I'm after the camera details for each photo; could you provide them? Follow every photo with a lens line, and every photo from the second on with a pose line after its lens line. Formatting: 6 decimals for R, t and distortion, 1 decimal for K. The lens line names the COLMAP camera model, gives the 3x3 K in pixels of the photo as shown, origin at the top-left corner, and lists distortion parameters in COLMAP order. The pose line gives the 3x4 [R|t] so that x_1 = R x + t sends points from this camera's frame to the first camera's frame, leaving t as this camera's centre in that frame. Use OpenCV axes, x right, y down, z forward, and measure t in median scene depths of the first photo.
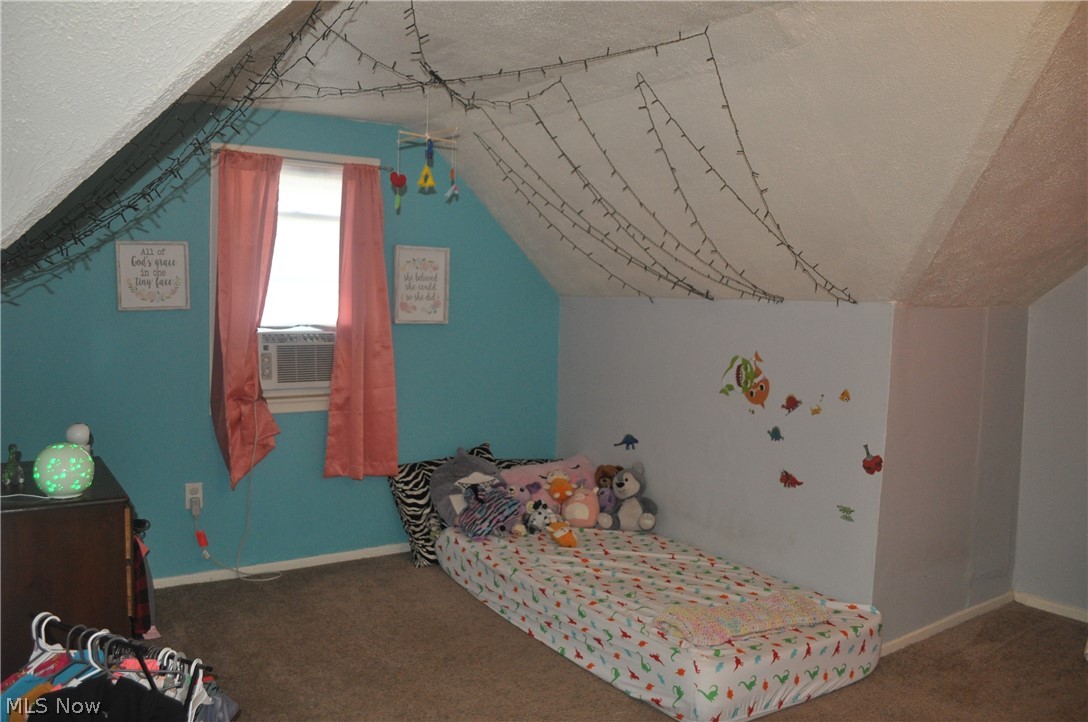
lens RADIAL K [[859.5, 0, 537.1], [0, 859.5, 359.4], [0, 0, 1]] dist [-0.082193, 0.009785]
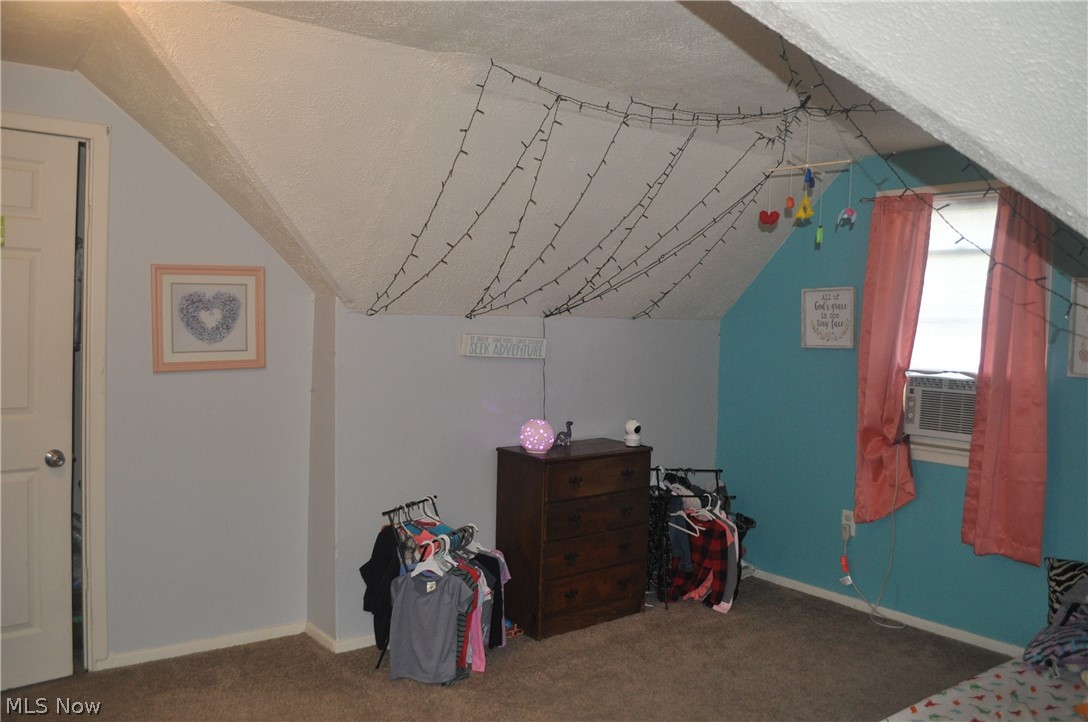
lens RADIAL K [[859.5, 0, 535.9], [0, 859.5, 366.4], [0, 0, 1]] dist [-0.082193, 0.009785]
pose [[0.056909, 0.037840, -0.997662, 0.619692], [-0.104102, 0.994059, 0.031766, -0.027826], [0.992937, 0.102051, 0.060510, 0.507805]]
